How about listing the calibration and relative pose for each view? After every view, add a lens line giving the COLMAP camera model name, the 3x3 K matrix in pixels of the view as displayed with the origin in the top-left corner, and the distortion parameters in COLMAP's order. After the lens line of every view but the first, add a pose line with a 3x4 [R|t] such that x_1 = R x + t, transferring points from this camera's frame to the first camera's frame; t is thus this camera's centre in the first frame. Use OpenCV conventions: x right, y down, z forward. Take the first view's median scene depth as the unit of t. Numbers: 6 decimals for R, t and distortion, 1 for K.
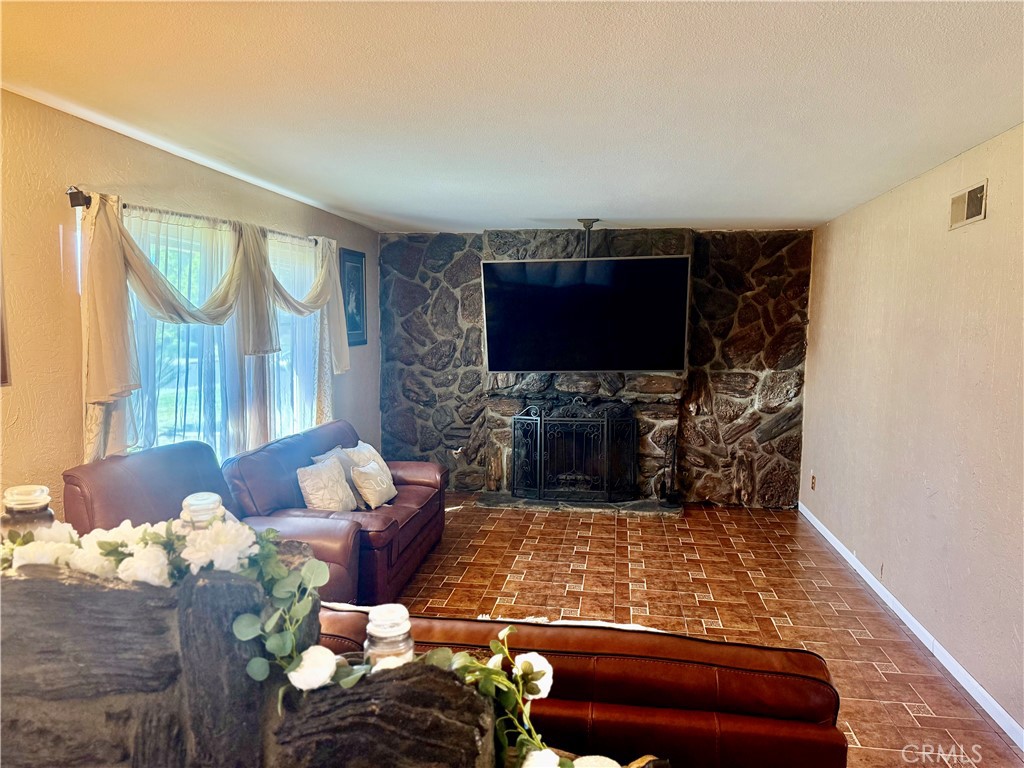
lens RADIAL K [[725.9, 0, 511.8], [0, 725.9, 382.1], [0, 0, 1]] dist [0.064259, -0.091931]
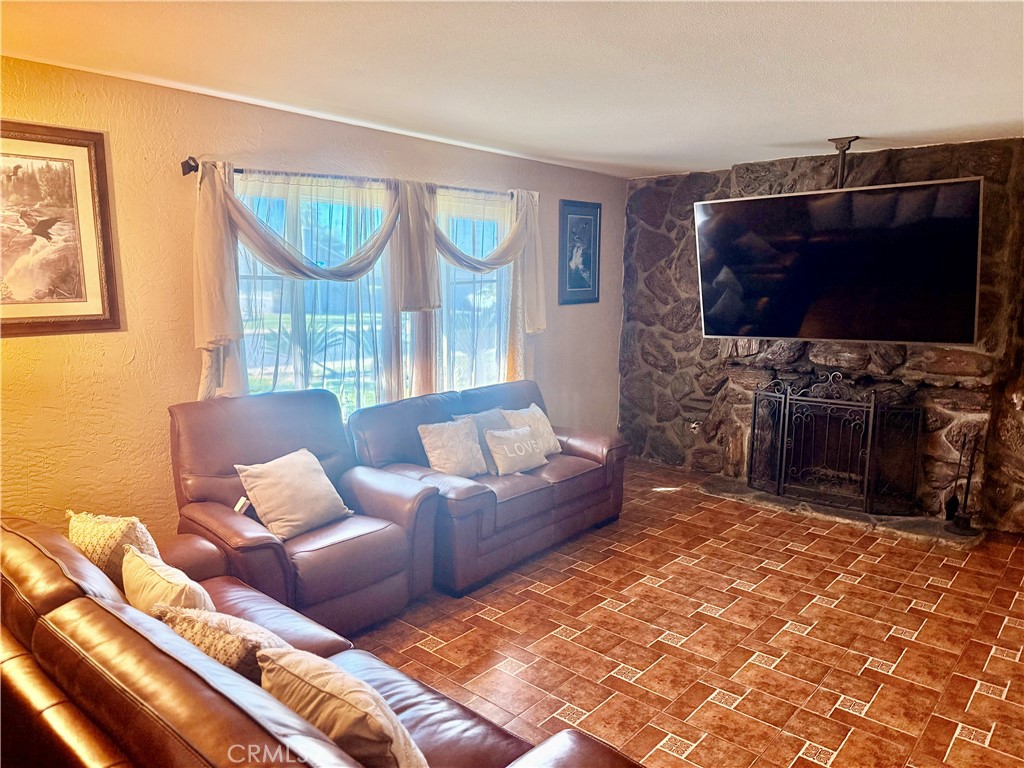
lens RADIAL K [[725.9, 0, 505.5], [0, 725.9, 384.6], [0, 0, 1]] dist [0.064259, -0.091931]
pose [[0.835353, 0.074460, -0.544648, 0.222674], [-0.041089, 0.996470, 0.073211, -0.009798], [0.548176, -0.038778, 0.835463, 0.151219]]
